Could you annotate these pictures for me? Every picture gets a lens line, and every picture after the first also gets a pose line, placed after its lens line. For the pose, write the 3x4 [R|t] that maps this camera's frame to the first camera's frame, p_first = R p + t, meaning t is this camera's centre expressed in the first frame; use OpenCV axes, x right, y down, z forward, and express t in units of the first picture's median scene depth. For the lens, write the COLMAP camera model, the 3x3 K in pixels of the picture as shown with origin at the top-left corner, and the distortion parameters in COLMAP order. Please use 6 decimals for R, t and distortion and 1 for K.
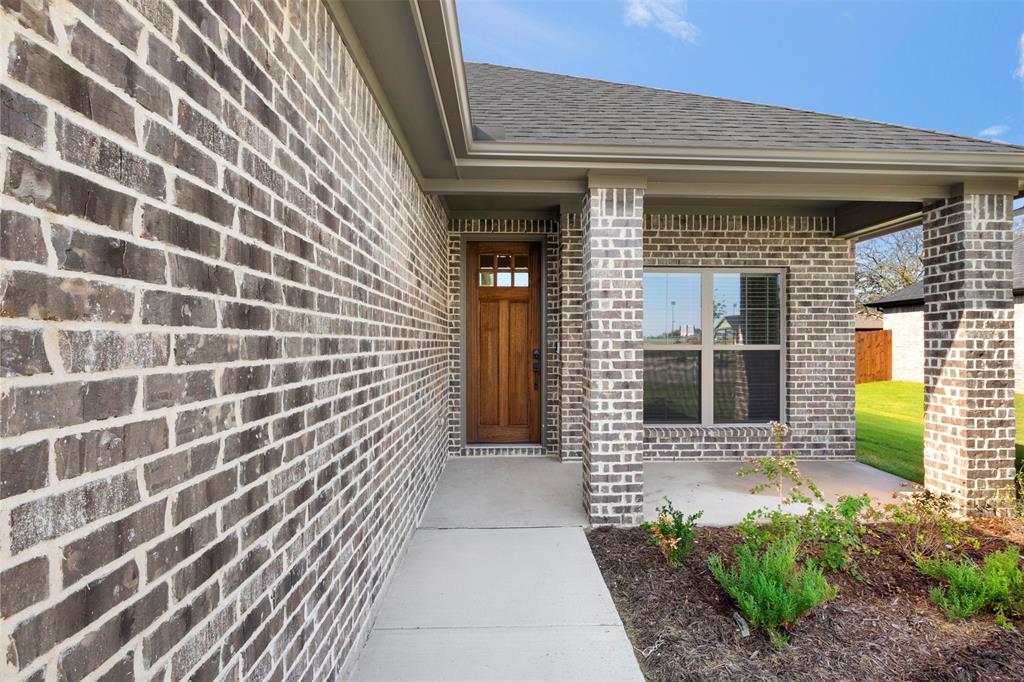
lens RADIAL K [[509.2, 0, 519.5], [0, 509.2, 340.8], [0, 0, 1]] dist [-0.007833, -0.000636]
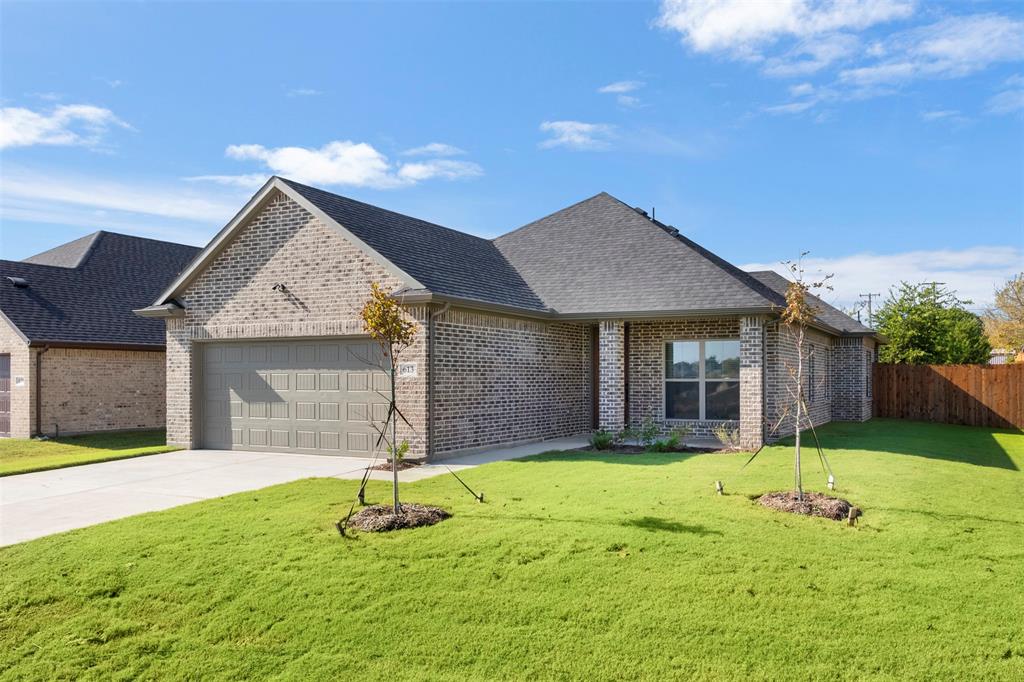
lens RADIAL K [[824.1, 0, 556.1], [0, 824.1, 365.9], [0, 0, 1]] dist [0.002111, 0.000094]
pose [[0.886183, -0.009956, -0.463229, 1.362392], [0.004216, 0.999901, -0.013424, -0.001441], [0.463317, 0.009943, 0.886137, -2.088606]]
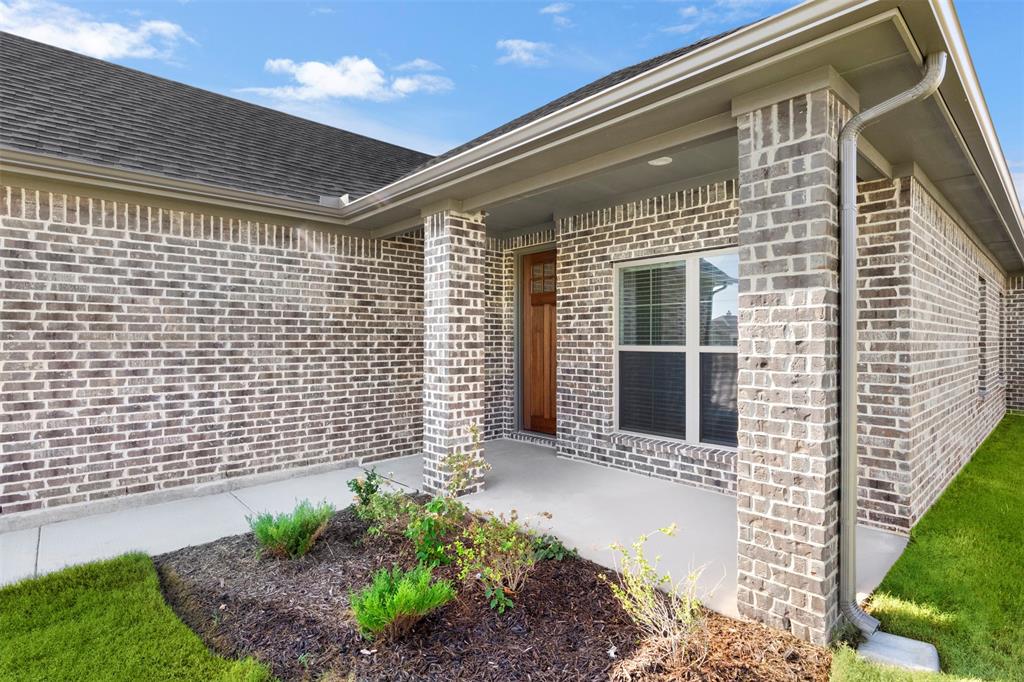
lens RADIAL K [[509.2, 0, 519.5], [0, 509.2, 340.8], [0, 0, 1]] dist [-0.007833, -0.000636]
pose [[0.654111, -0.001614, -0.756397, 0.831221], [0.003549, 0.999993, 0.000935, -0.002110], [0.756390, -0.003296, 0.654113, 0.251232]]
